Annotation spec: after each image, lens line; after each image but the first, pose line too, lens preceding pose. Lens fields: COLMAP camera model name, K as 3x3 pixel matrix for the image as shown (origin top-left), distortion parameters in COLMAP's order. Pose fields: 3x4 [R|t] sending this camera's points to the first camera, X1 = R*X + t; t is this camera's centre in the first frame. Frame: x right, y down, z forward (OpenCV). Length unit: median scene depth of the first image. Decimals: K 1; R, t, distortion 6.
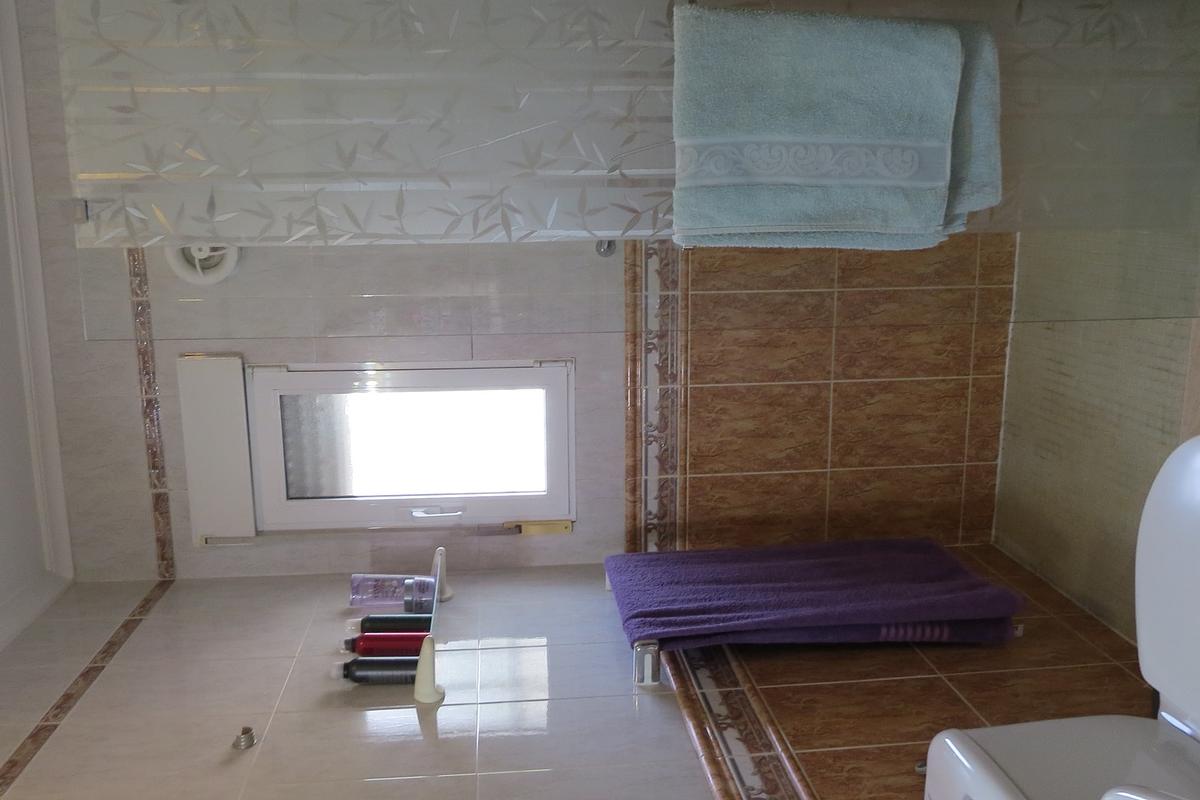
lens RADIAL K [[1035.7, 0, 600.0], [0, 1035.7, 400.0], [0, 0, 1]] dist [-0.012400, 0.005058]
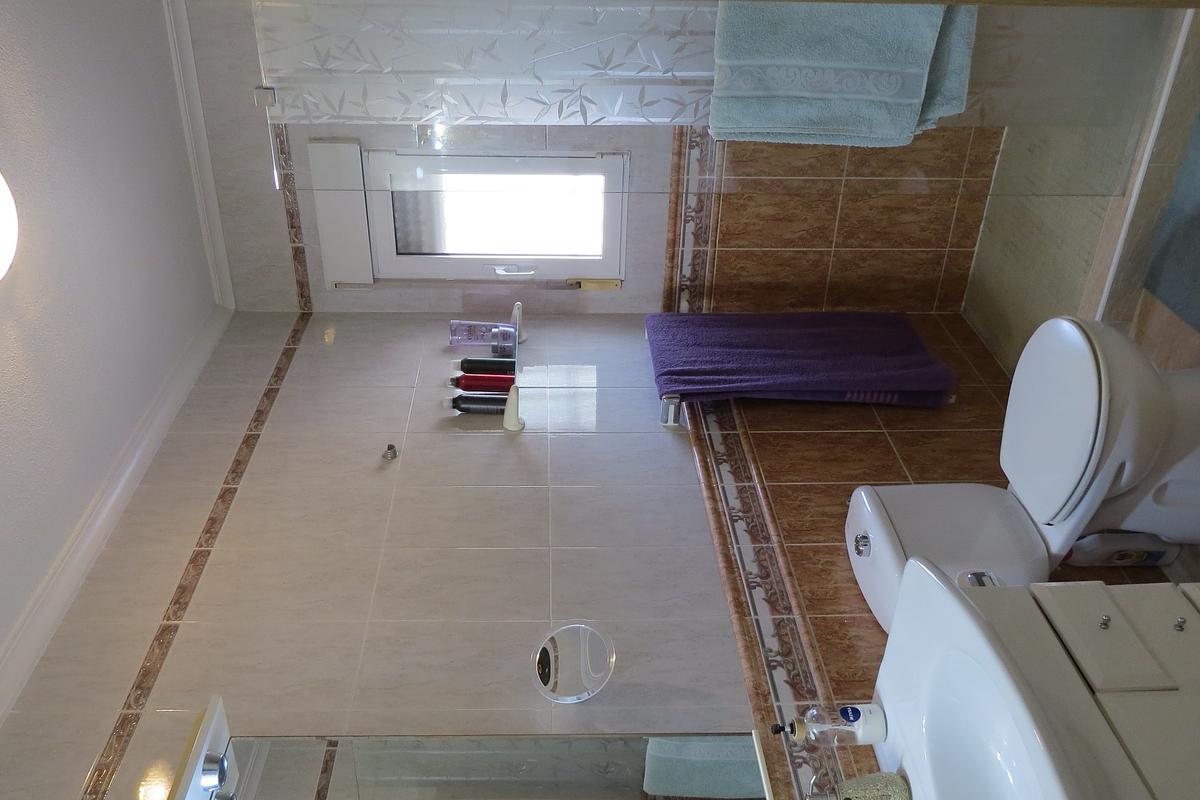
lens RADIAL K [[1040.4, 0, 600.0], [0, 1040.4, 400.0], [0, 0, 1]] dist [0.018288, 0.004208]
pose [[0.997826, 0.056727, -0.033537, -0.002762], [-0.042148, 0.940586, 0.336930, -0.206371], [0.050657, -0.334784, 0.940932, -0.284459]]
